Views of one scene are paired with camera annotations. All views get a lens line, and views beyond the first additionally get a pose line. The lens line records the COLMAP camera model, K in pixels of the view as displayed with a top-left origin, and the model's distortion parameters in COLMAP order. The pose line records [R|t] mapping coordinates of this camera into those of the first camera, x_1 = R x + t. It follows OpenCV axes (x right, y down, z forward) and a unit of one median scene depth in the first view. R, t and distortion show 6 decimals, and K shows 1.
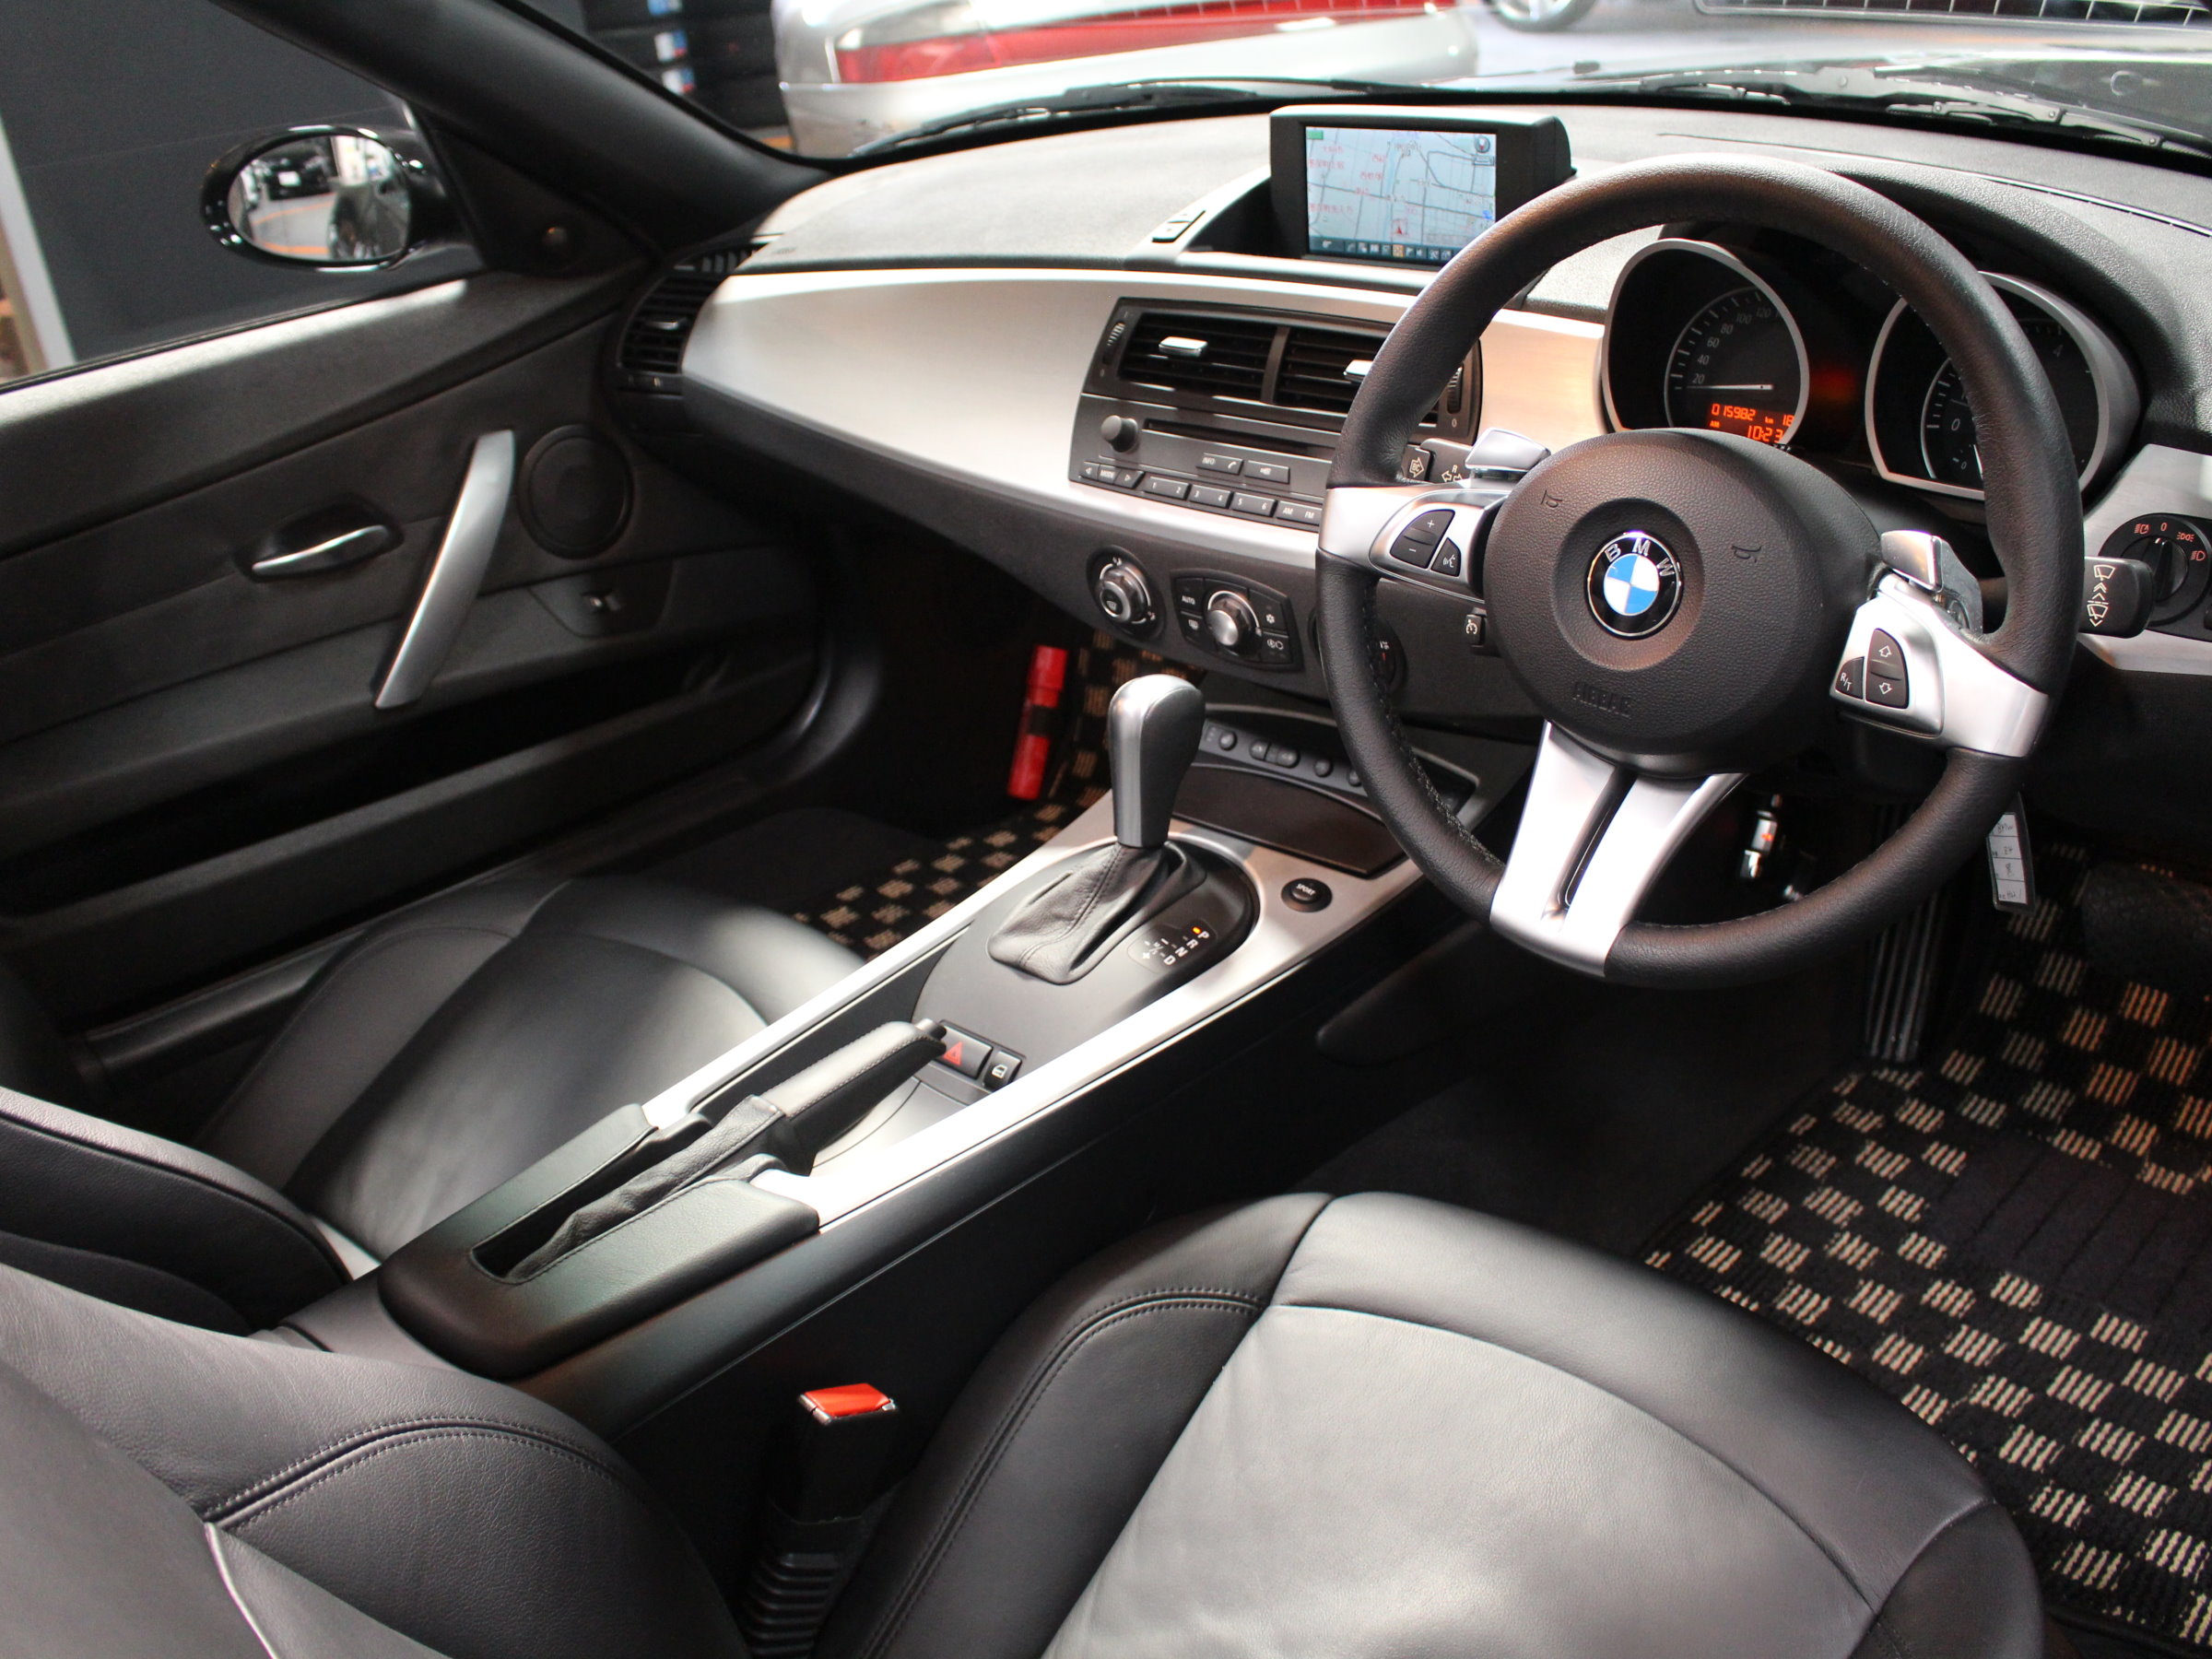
lens RADIAL K [[2033.1, 0, 1106.0], [0, 2033.1, 829.5], [0, 0, 1]] dist [-0.191874, 0.005321]
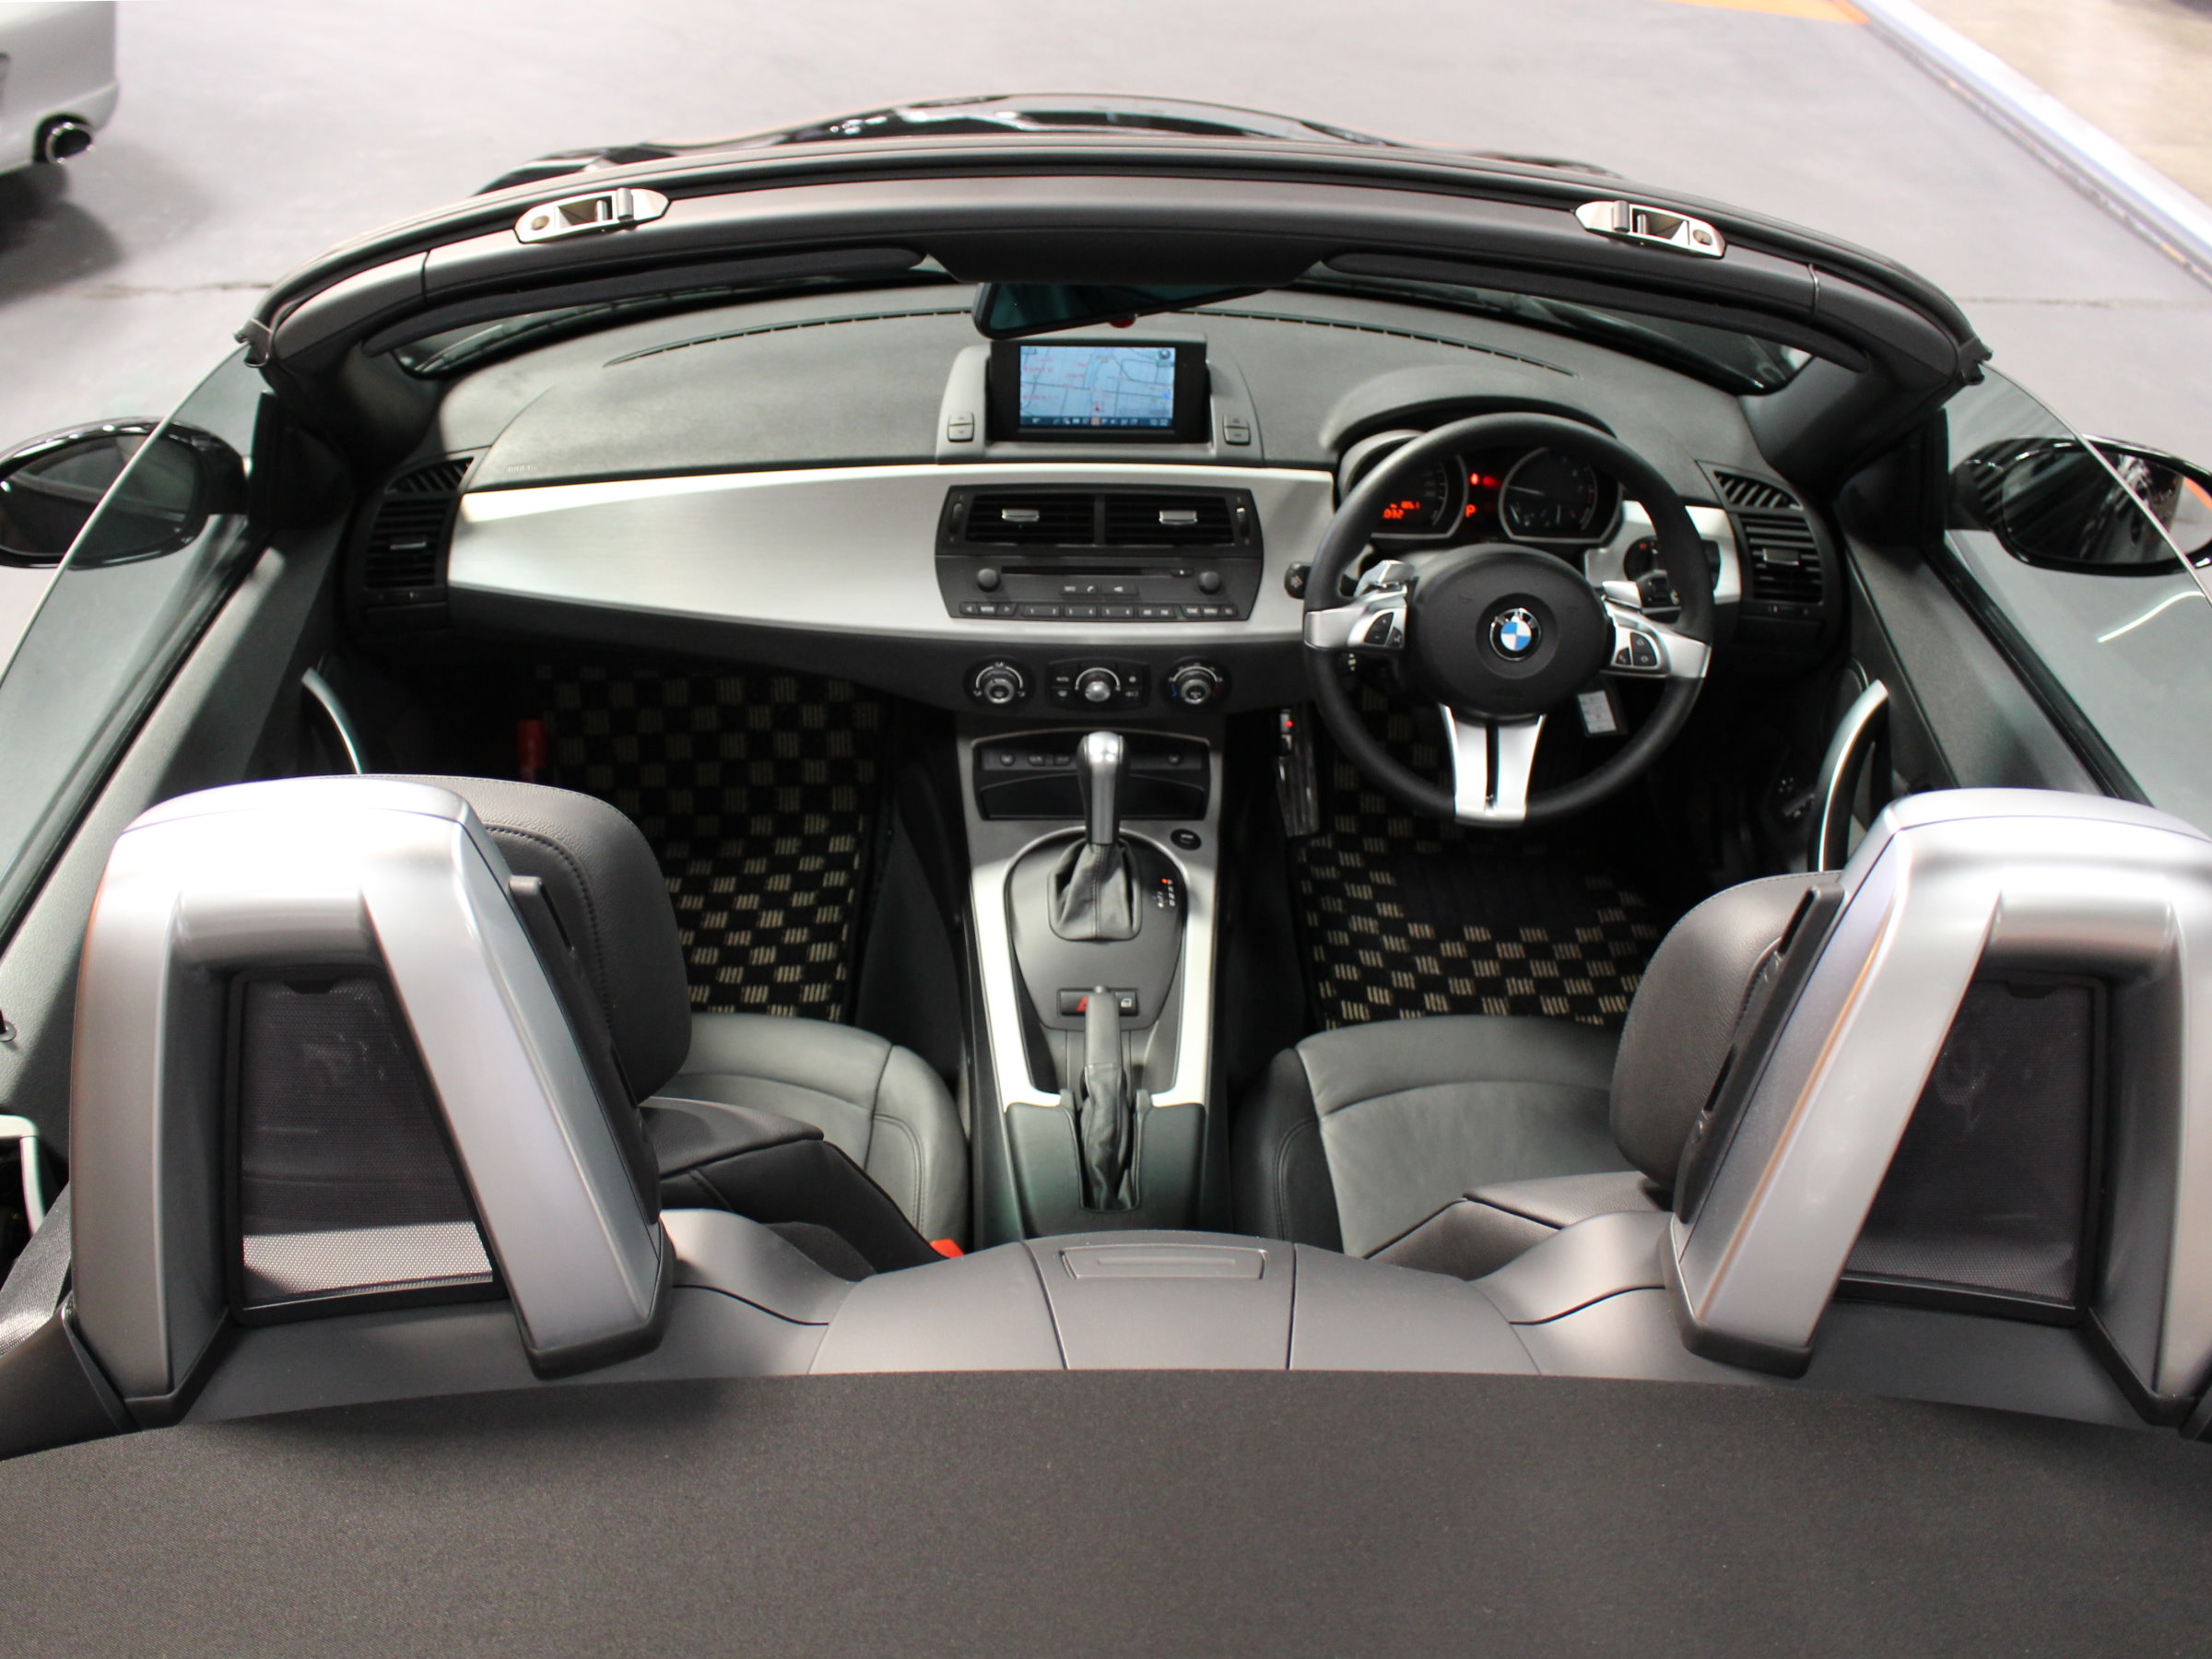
lens RADIAL K [[2033.1, 0, 1106.0], [0, 2033.1, 829.5], [0, 0, 1]] dist [-0.191874, 0.005321]
pose [[0.704794, -0.297968, 0.643802, -0.986082], [0.236742, 0.954279, 0.182494, -0.286138], [-0.668744, 0.023794, 0.743112, -0.157535]]
